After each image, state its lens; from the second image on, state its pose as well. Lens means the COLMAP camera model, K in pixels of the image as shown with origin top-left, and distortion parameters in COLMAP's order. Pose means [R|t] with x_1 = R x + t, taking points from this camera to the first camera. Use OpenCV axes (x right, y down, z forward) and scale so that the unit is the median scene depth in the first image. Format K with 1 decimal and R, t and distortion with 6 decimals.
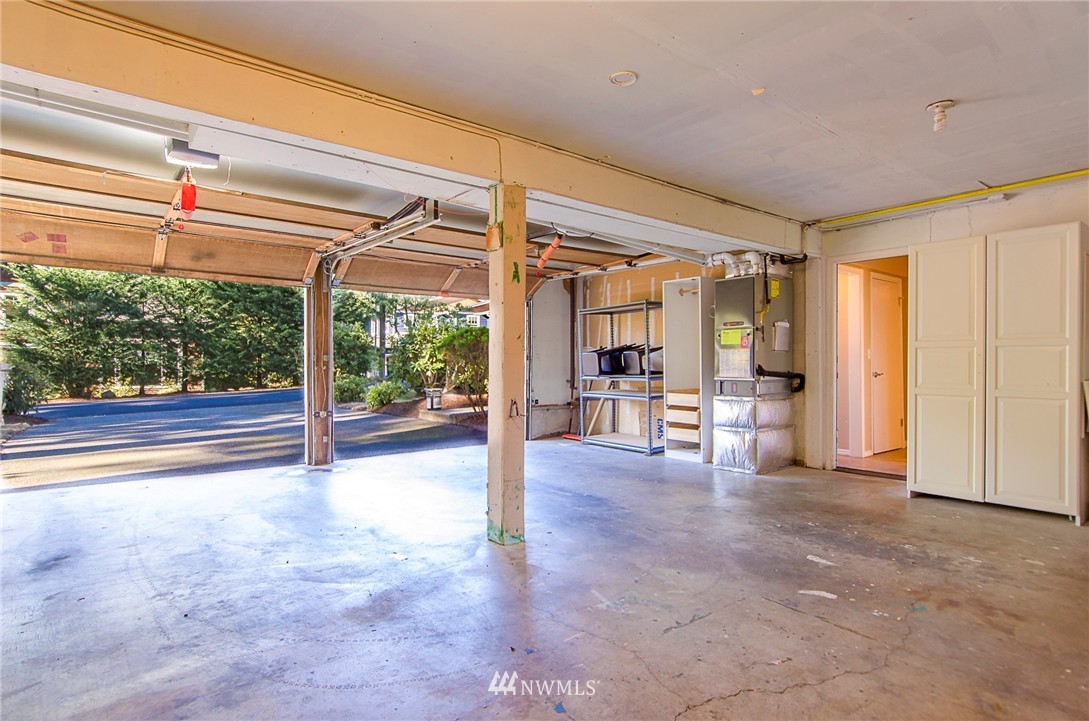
lens RADIAL K [[574.6, 0, 542.6], [0, 574.6, 362.6], [0, 0, 1]] dist [0.009030, -0.005060]
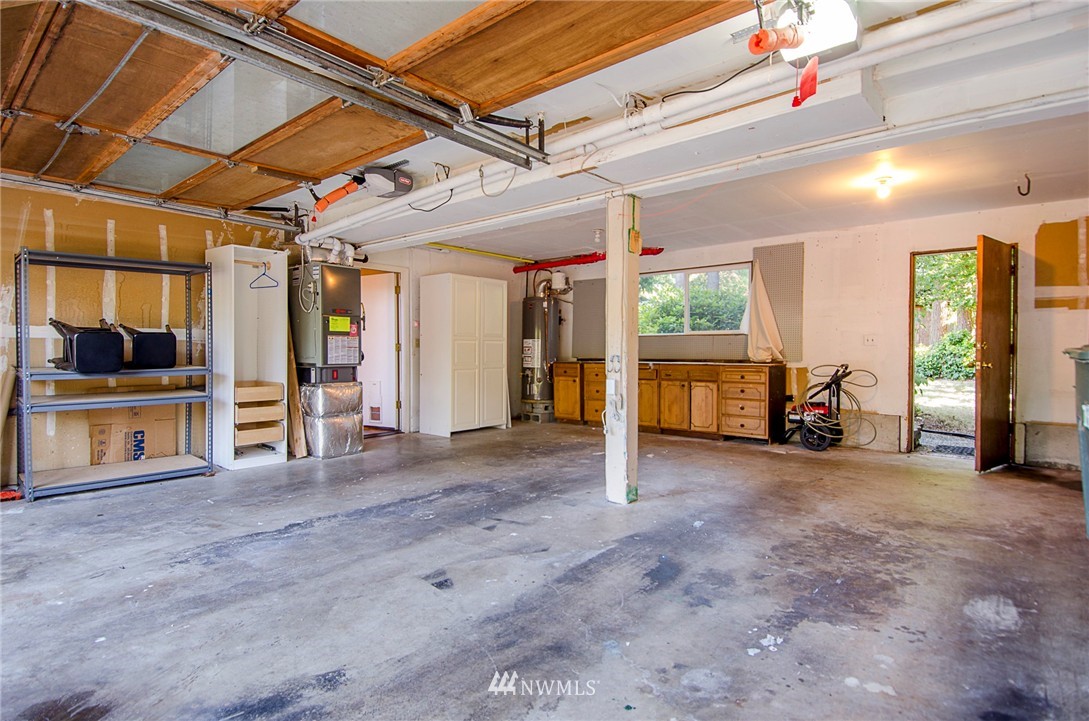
lens RADIAL K [[546.3, 0, 542.2], [0, 546.3, 357.2], [0, 0, 1]] dist [0.004395, 0.000383]
pose [[-0.169940, -0.007208, 0.985428, -0.667909], [-0.000021, 0.999973, 0.007311, 0.005825], [-0.985454, 0.001222, -0.169935, 0.799341]]
